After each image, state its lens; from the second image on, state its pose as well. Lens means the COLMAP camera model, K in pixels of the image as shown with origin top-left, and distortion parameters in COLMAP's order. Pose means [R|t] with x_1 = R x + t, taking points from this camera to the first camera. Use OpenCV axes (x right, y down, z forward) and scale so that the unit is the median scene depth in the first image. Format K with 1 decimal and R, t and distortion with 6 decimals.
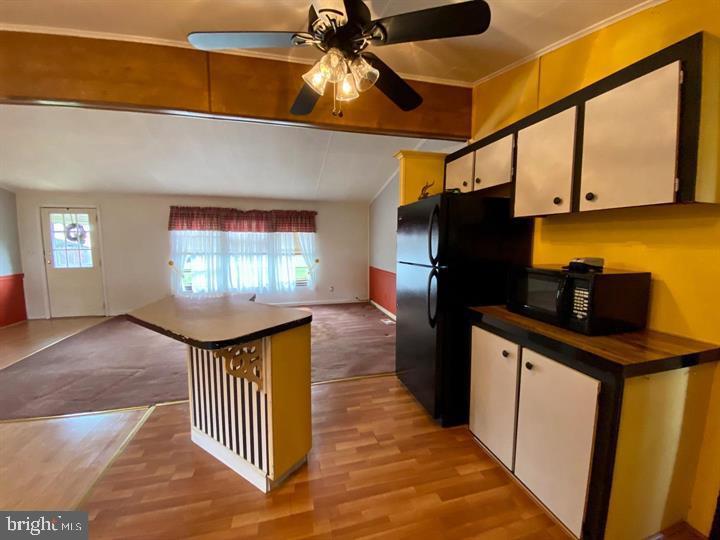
lens RADIAL K [[294.1, 0, 364.7], [0, 294.1, 272.4], [0, 0, 1]] dist [-0.001901, -0.005523]
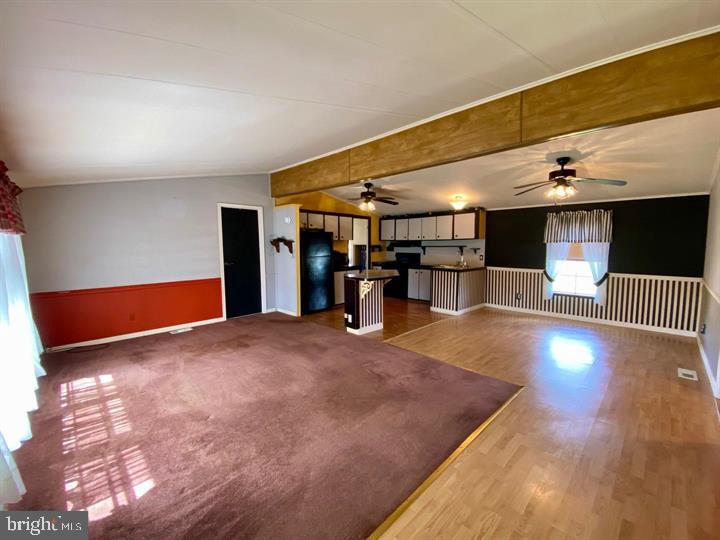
lens RADIAL K [[294.1, 0, 370.7], [0, 294.1, 267.5], [0, 0, 1]] dist [-0.001901, -0.005523]
pose [[-0.523755, -0.070718, 0.848929, -1.003677], [0.090036, 0.986371, 0.137716, -0.109482], [-0.847098, 0.148564, -0.510249, 0.881154]]
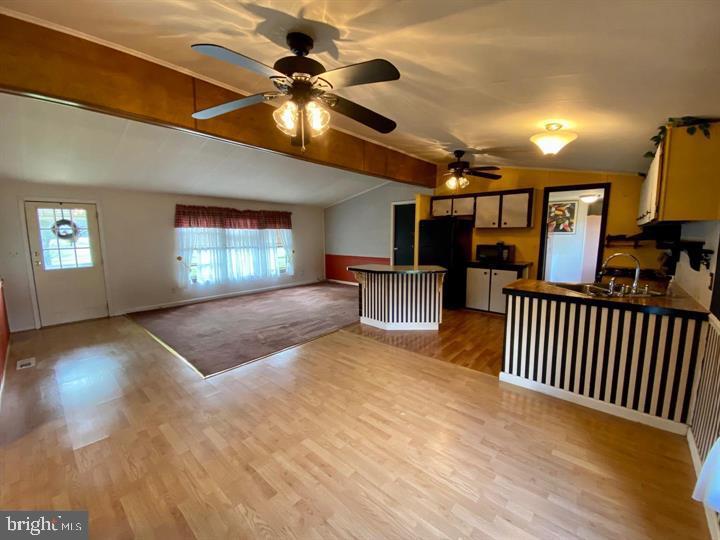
lens RADIAL K [[294.1, 0, 363.7], [0, 294.1, 274.8], [0, 0, 1]] dist [-0.001901, -0.005523]
pose [[0.823542, -0.085336, 0.560800, -0.742255], [0.065114, 0.996306, 0.055987, 0.012604], [-0.563507, -0.009592, 0.826056, -0.267612]]
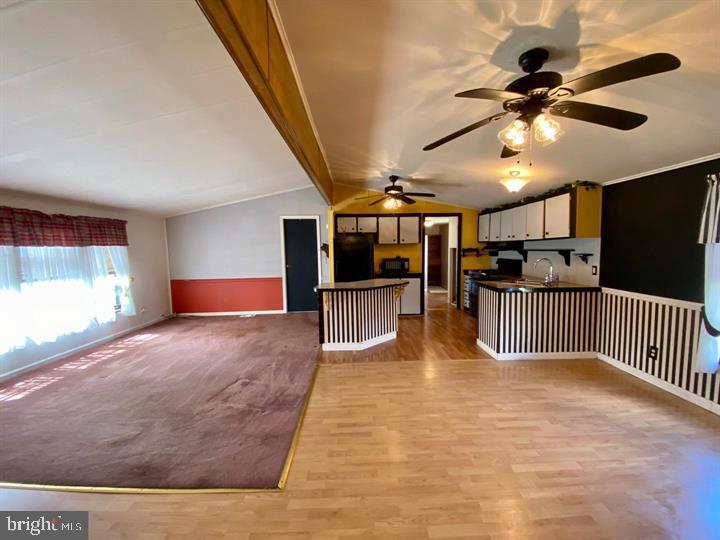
lens RADIAL K [[294.1, 0, 367.2], [0, 294.1, 267.6], [0, 0, 1]] dist [-0.001901, -0.005523]
pose [[0.214466, -0.073893, 0.973932, -0.984217], [0.119143, 0.991667, 0.049002, -0.038610], [-0.969438, 0.105528, 0.221483, 0.172045]]
